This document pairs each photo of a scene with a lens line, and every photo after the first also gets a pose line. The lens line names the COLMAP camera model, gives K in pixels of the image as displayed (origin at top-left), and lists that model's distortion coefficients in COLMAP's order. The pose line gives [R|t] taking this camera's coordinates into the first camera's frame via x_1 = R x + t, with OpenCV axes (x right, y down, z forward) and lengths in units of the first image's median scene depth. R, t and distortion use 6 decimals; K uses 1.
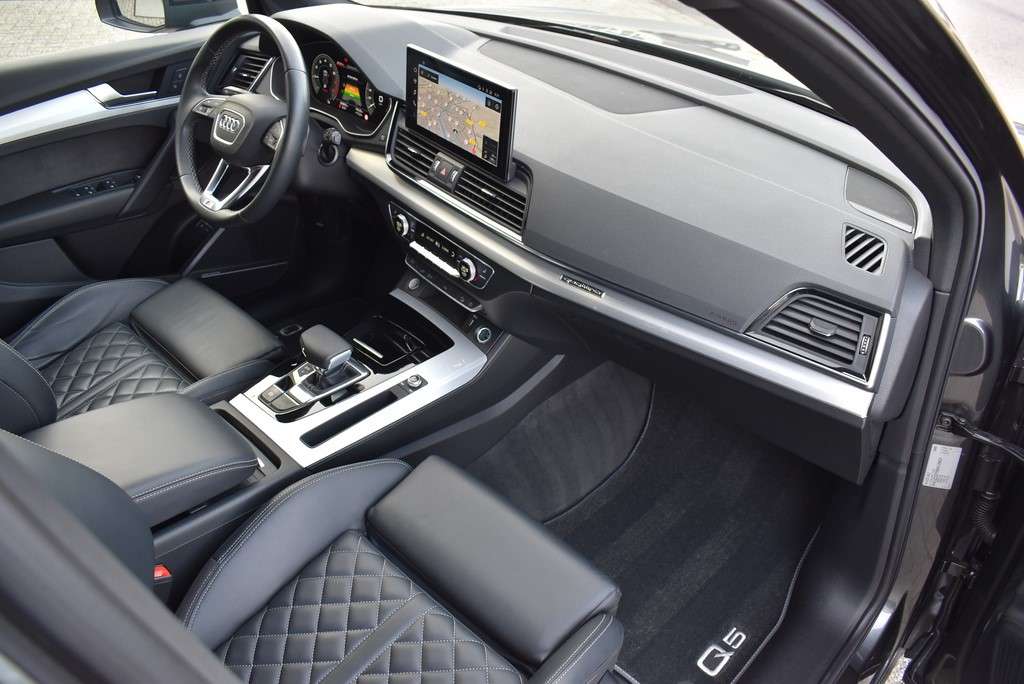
lens RADIAL K [[792.5, 0, 512.0], [0, 792.5, 342.0], [0, 0, 1]] dist [-0.095960, 0.002494]
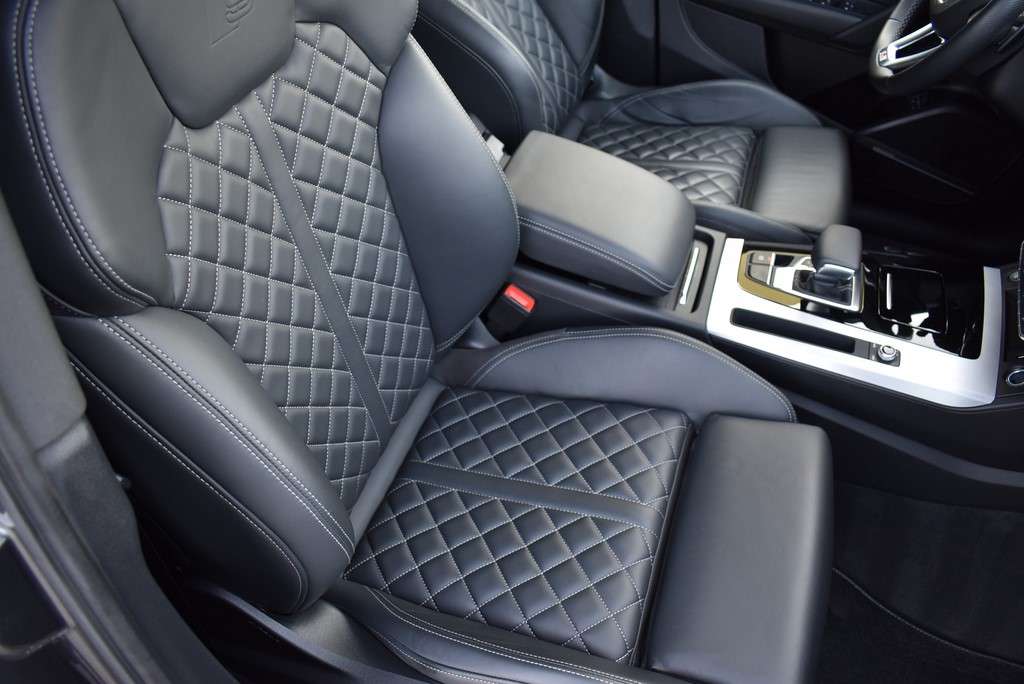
lens RADIAL K [[780.9, 0, 512.0], [0, 780.9, 342.0], [0, 0, 1]] dist [-0.097866, 0.004024]
pose [[0.415826, 0.642404, -0.643744, 0.200839], [-0.538774, 0.744268, 0.394699, -0.055752], [0.732674, 0.182707, 0.655597, 0.233555]]
